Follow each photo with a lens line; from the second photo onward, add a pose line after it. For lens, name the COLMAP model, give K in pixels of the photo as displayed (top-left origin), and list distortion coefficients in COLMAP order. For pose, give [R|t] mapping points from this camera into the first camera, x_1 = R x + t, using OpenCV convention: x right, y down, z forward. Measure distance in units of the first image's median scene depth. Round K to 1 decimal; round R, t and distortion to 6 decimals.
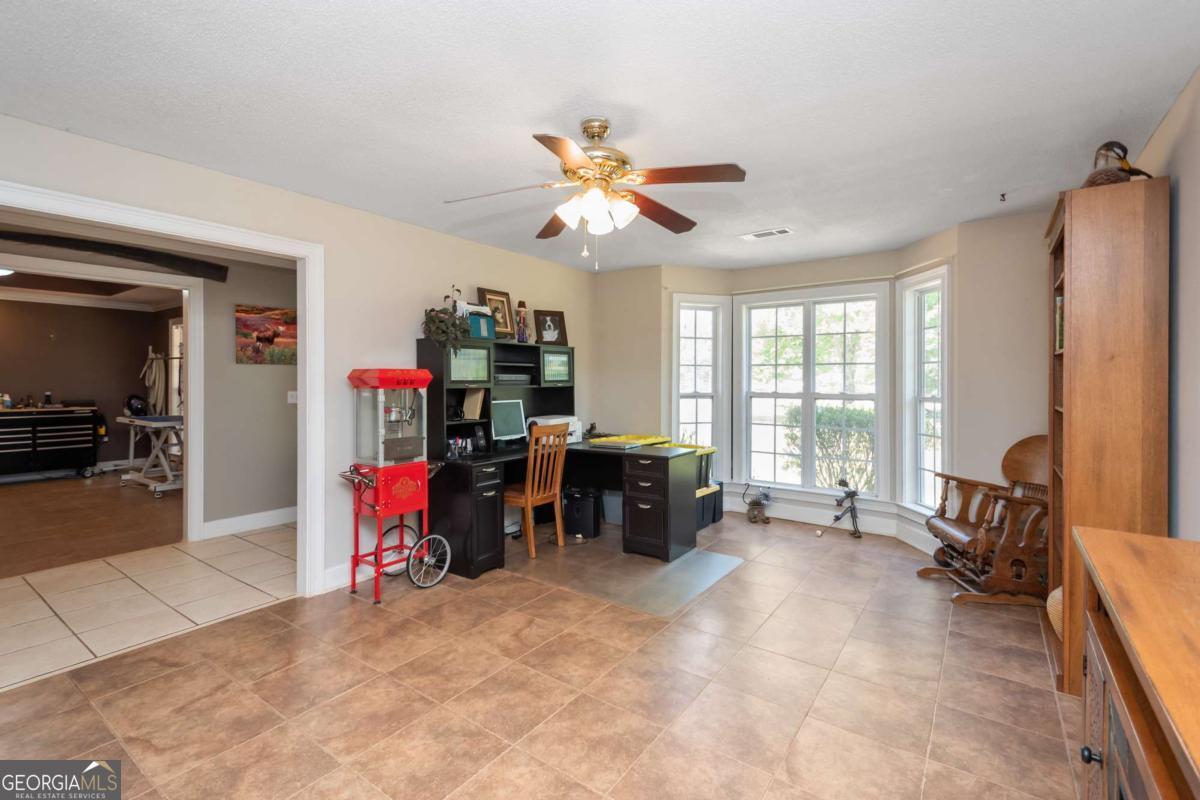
lens RADIAL K [[556.7, 0, 602.8], [0, 556.7, 387.0], [0, 0, 1]] dist [0.008994, -0.004343]
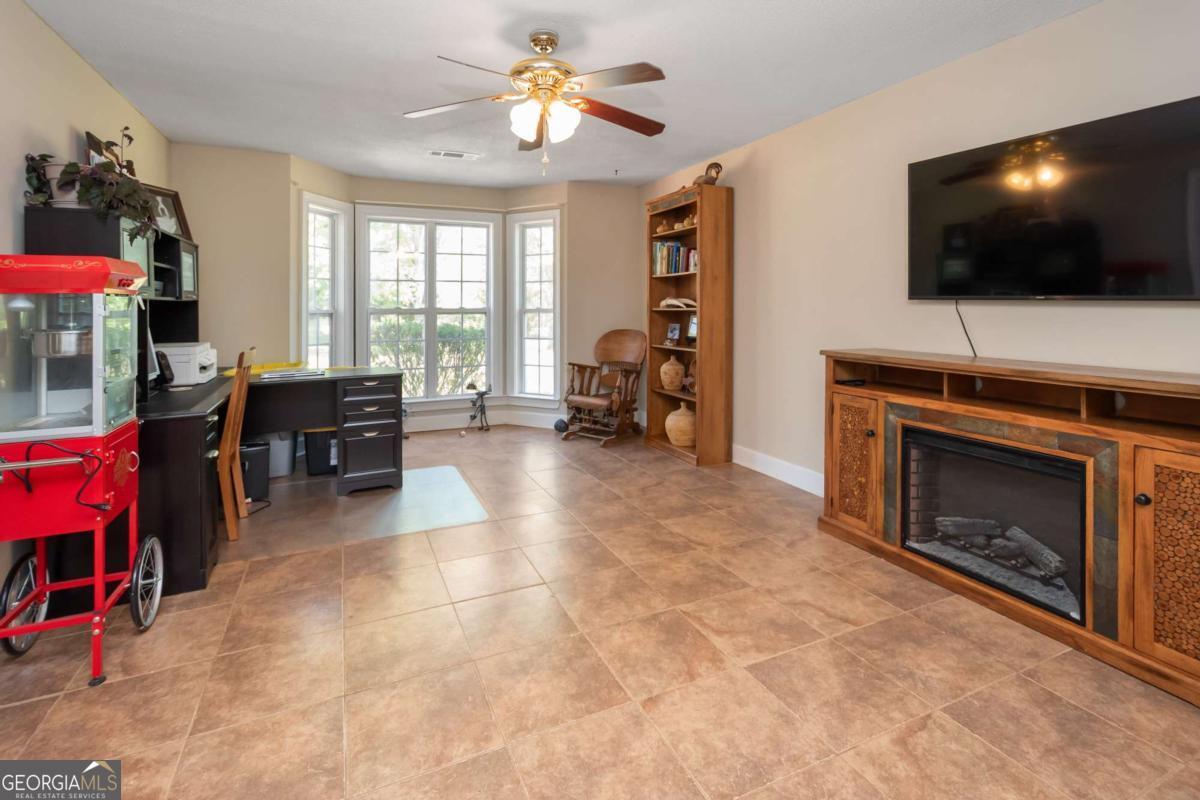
lens RADIAL K [[556.7, 0, 640.6], [0, 556.7, 309.7], [0, 0, 1]] dist [0.008994, -0.004343]
pose [[0.465757, -0.014554, 0.884793, -0.426516], [0.022259, 0.999741, 0.004727, 0.019842], [-0.884633, 0.017493, 0.465960, 0.176100]]
